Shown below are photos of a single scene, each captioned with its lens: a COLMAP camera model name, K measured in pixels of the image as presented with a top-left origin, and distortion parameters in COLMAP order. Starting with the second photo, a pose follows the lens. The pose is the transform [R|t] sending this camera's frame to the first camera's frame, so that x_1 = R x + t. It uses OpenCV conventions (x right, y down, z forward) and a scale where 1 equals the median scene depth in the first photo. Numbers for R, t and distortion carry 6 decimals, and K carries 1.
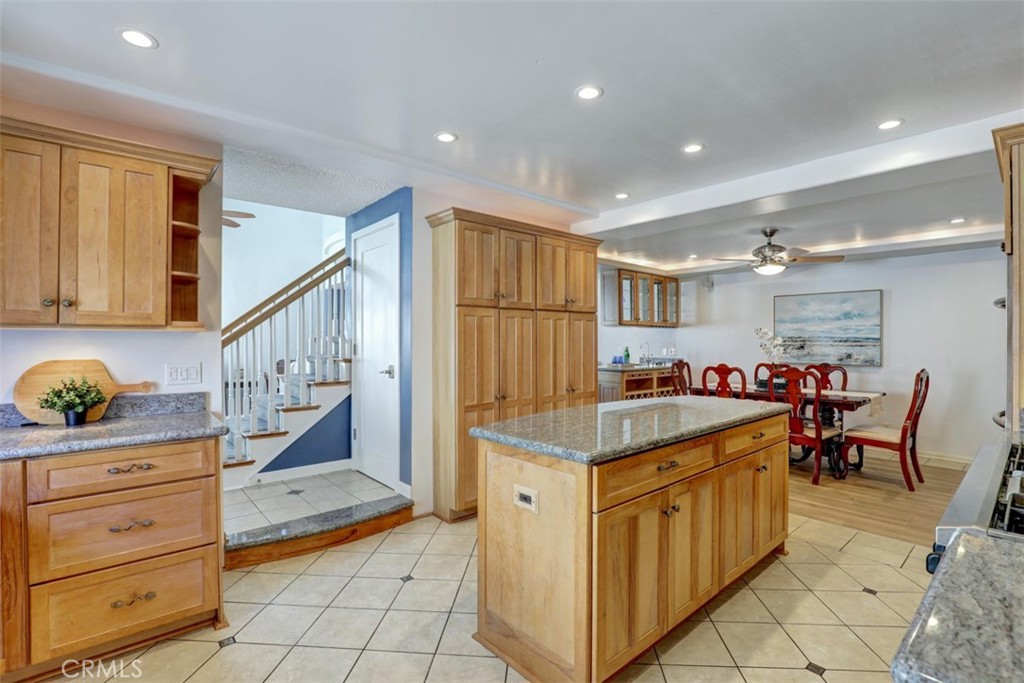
lens RADIAL K [[475.5, 0, 516.7], [0, 475.5, 340.7], [0, 0, 1]] dist [-0.027108, -0.000153]
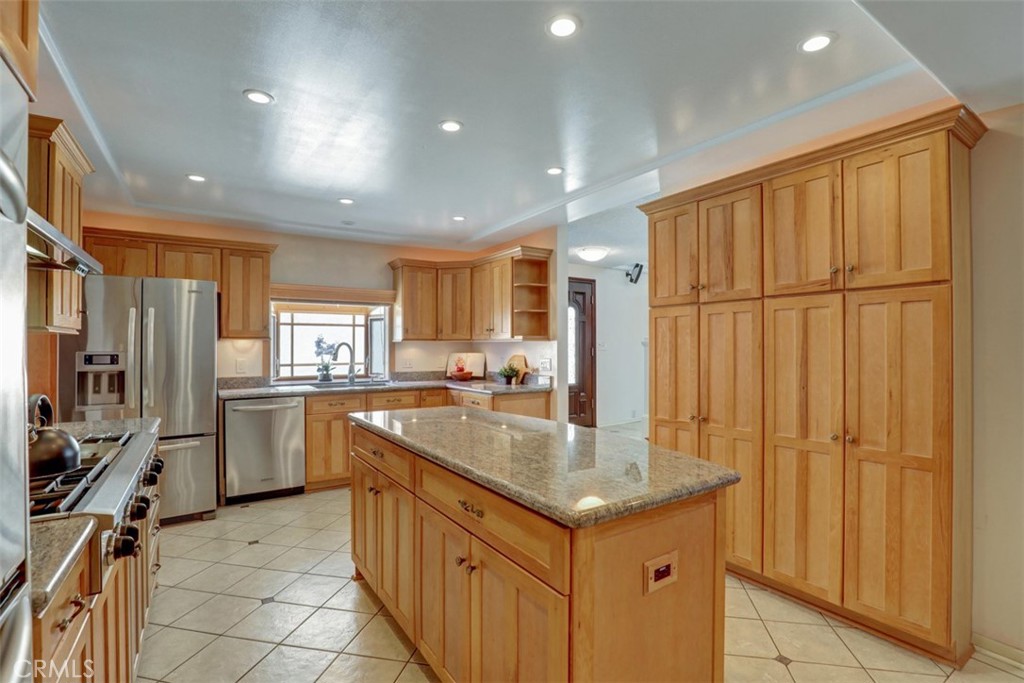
lens RADIAL K [[475.5, 0, 516.7], [0, 475.5, 340.7], [0, 0, 1]] dist [-0.027108, -0.000153]
pose [[-0.141091, -0.009818, -0.989948, 0.505880], [0.001170, 0.999948, -0.010084, -0.000490], [0.989996, -0.002581, -0.141072, 0.533182]]
